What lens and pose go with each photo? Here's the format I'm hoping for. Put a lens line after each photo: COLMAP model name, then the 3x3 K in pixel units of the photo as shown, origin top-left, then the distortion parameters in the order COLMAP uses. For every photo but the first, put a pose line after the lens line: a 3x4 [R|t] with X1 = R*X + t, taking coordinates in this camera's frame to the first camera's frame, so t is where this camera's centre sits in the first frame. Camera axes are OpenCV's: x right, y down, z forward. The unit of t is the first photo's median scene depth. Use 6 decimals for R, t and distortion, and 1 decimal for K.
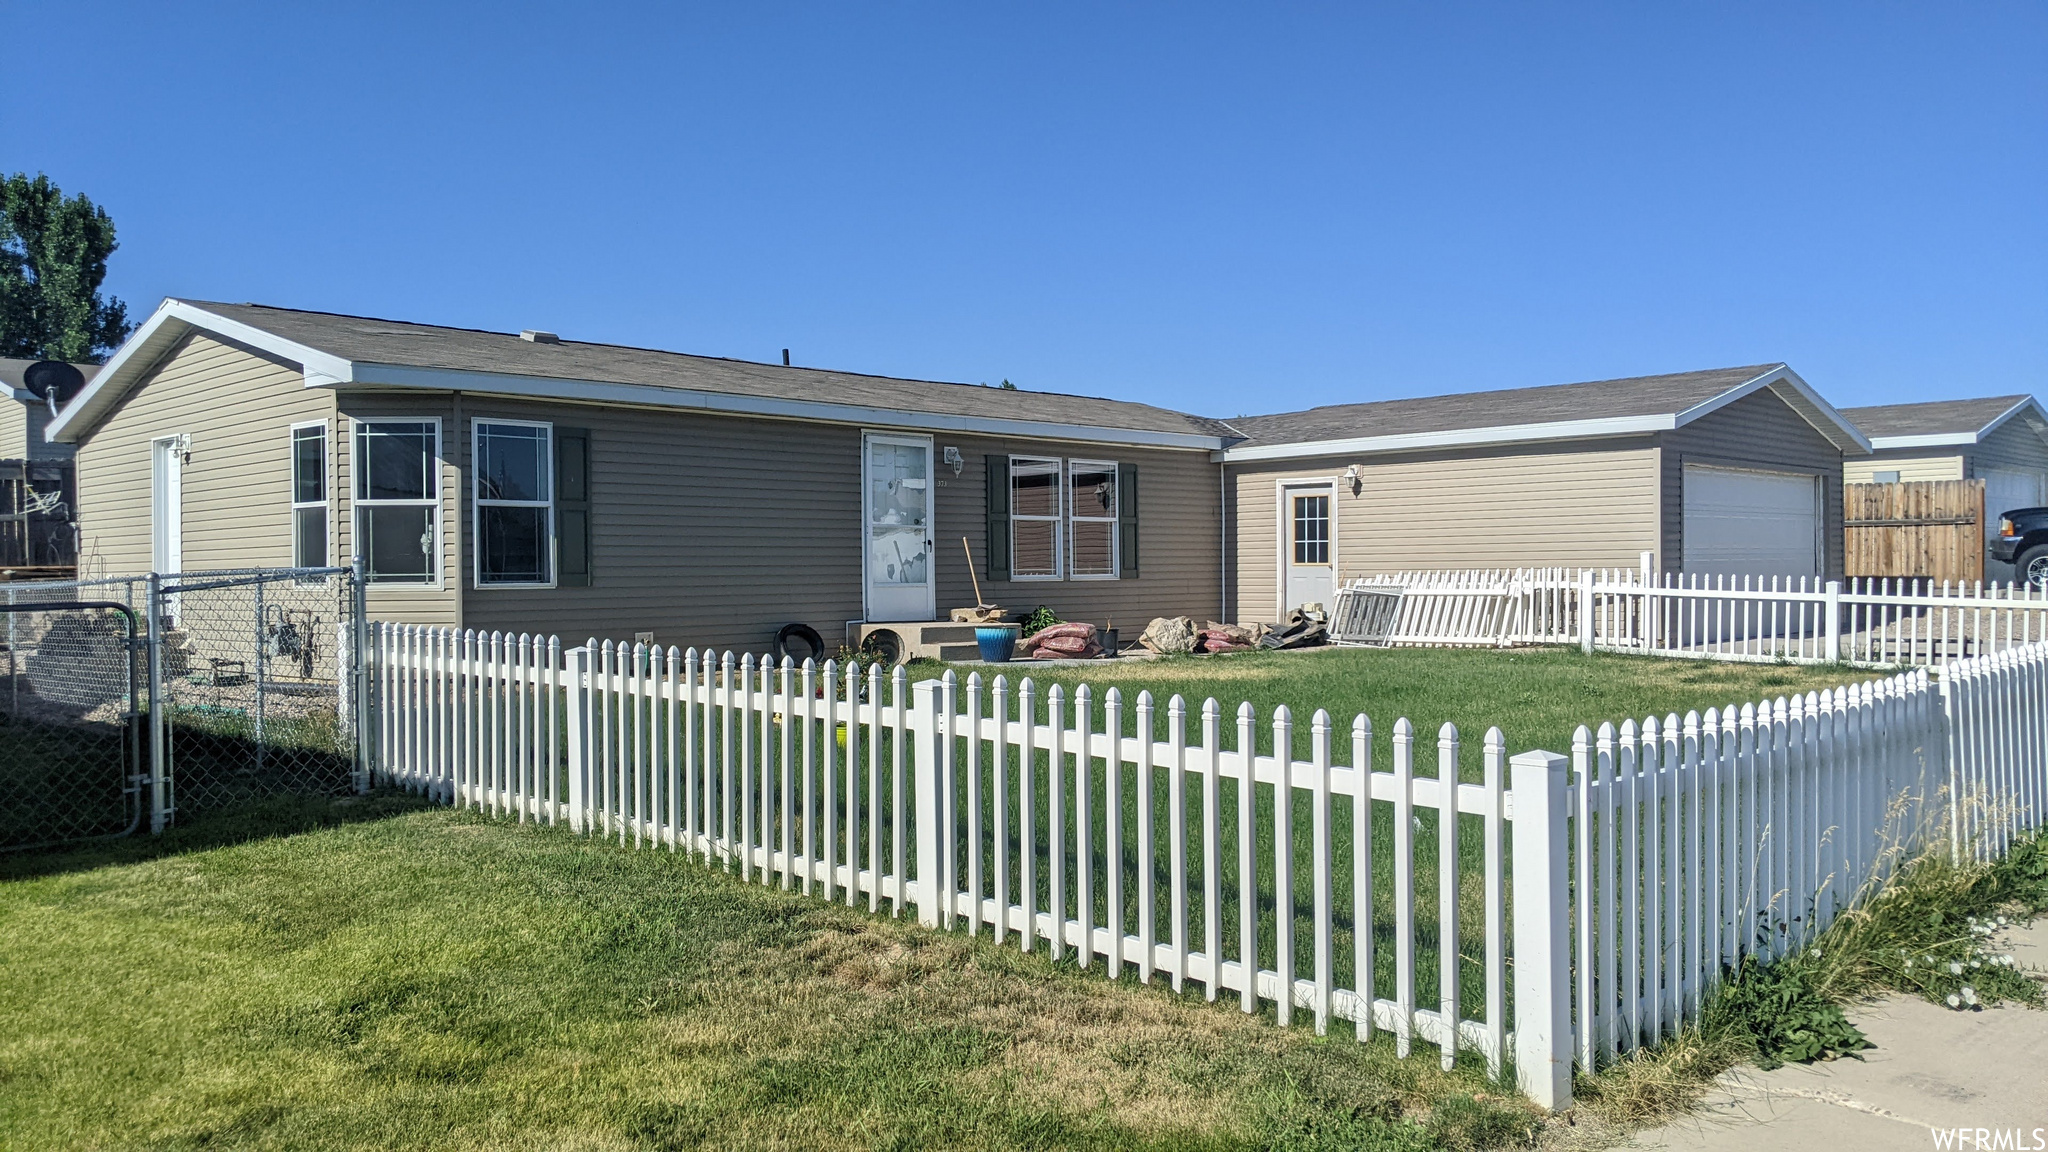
lens RADIAL K [[1609.4, 0, 1010.9], [0, 1609.4, 571.5], [0, 0, 1]] dist [0.065599, -0.131022]
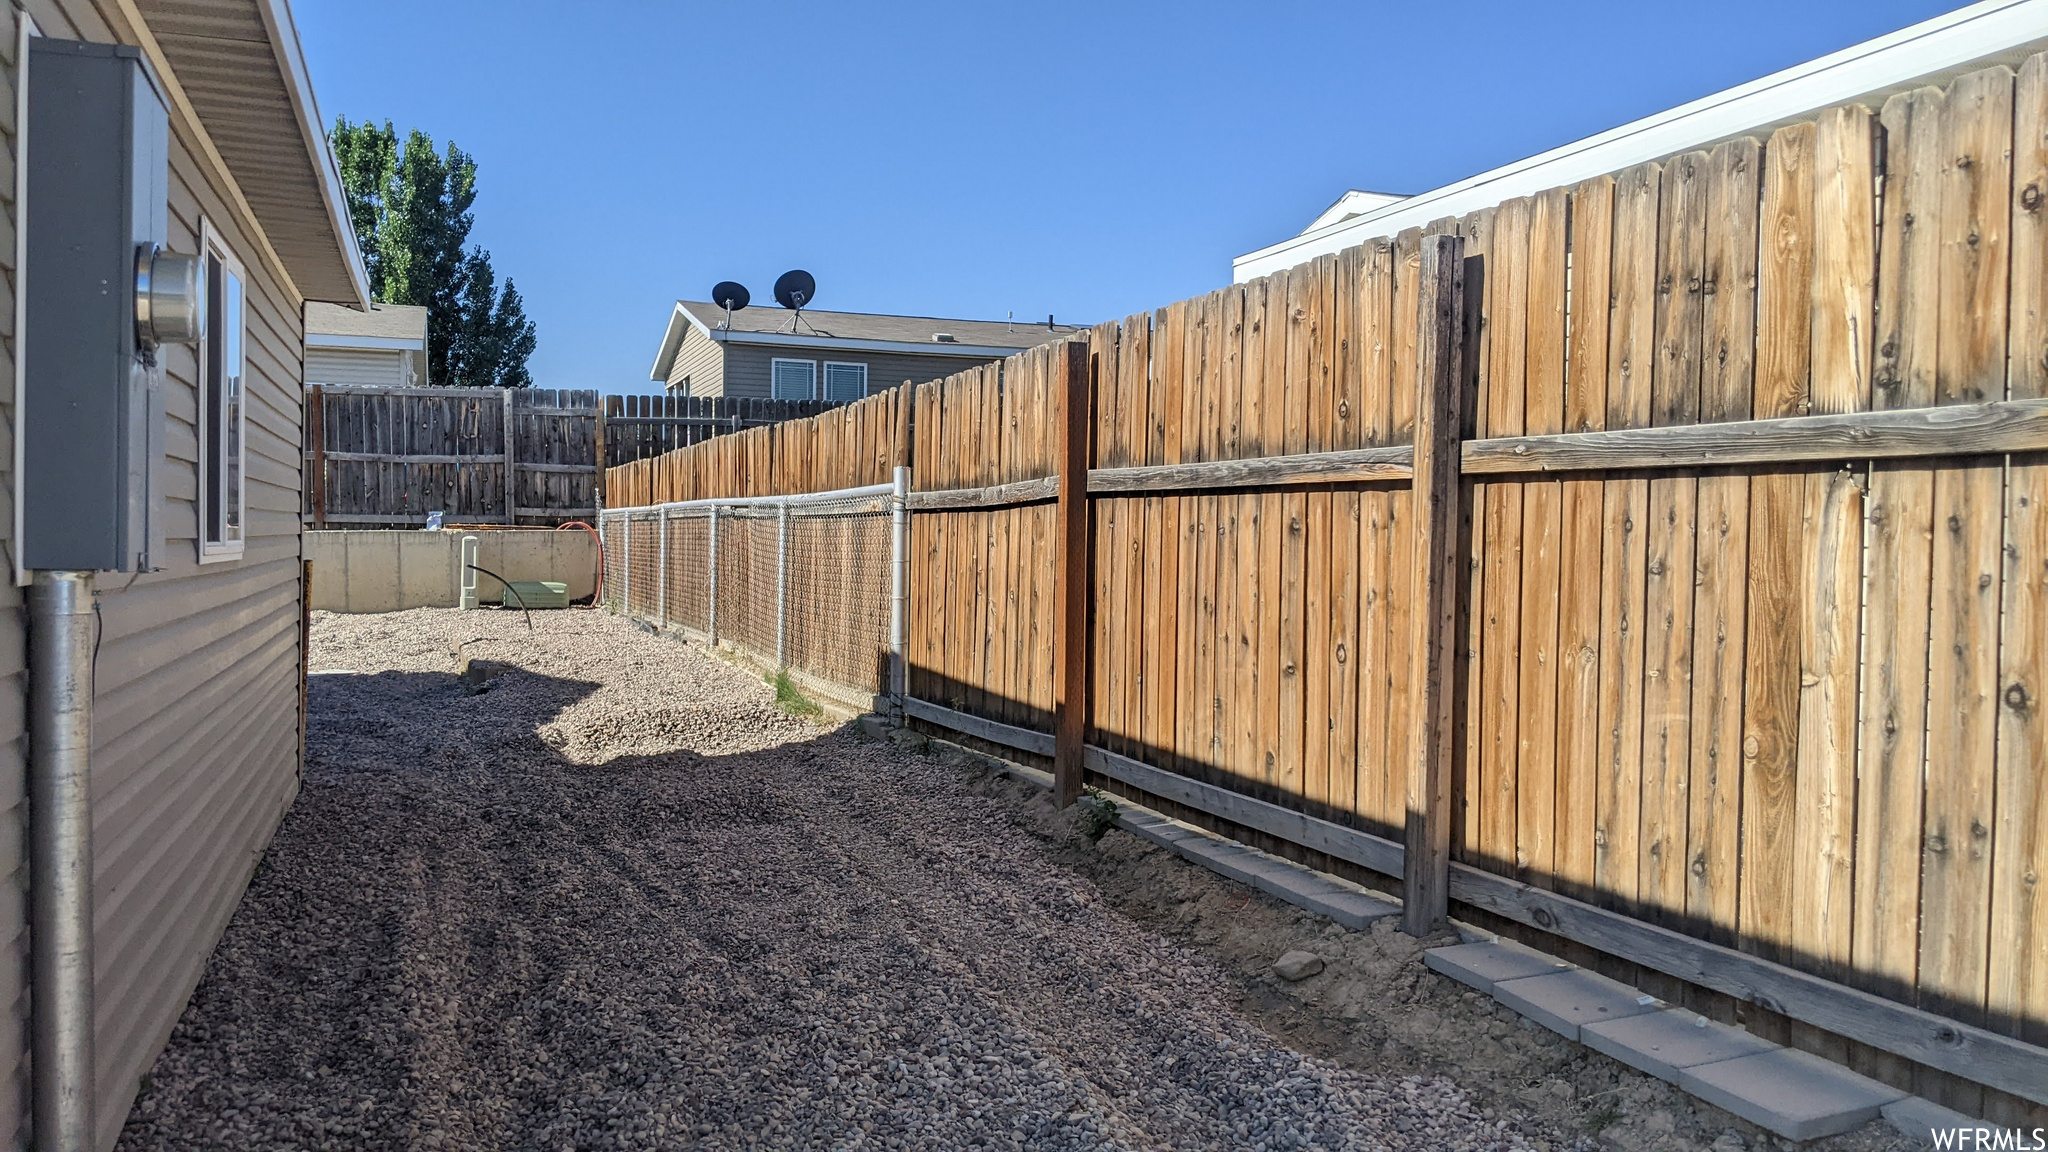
lens RADIAL K [[1609.4, 0, 1020.0], [0, 1609.4, 569.8], [0, 0, 1]] dist [0.065599, -0.131022]
pose [[0.906812, 0.030455, -0.420434, 0.671648], [-0.022392, 0.999459, 0.024102, -0.026949], [0.420941, -0.012442, 0.907003, 1.061974]]
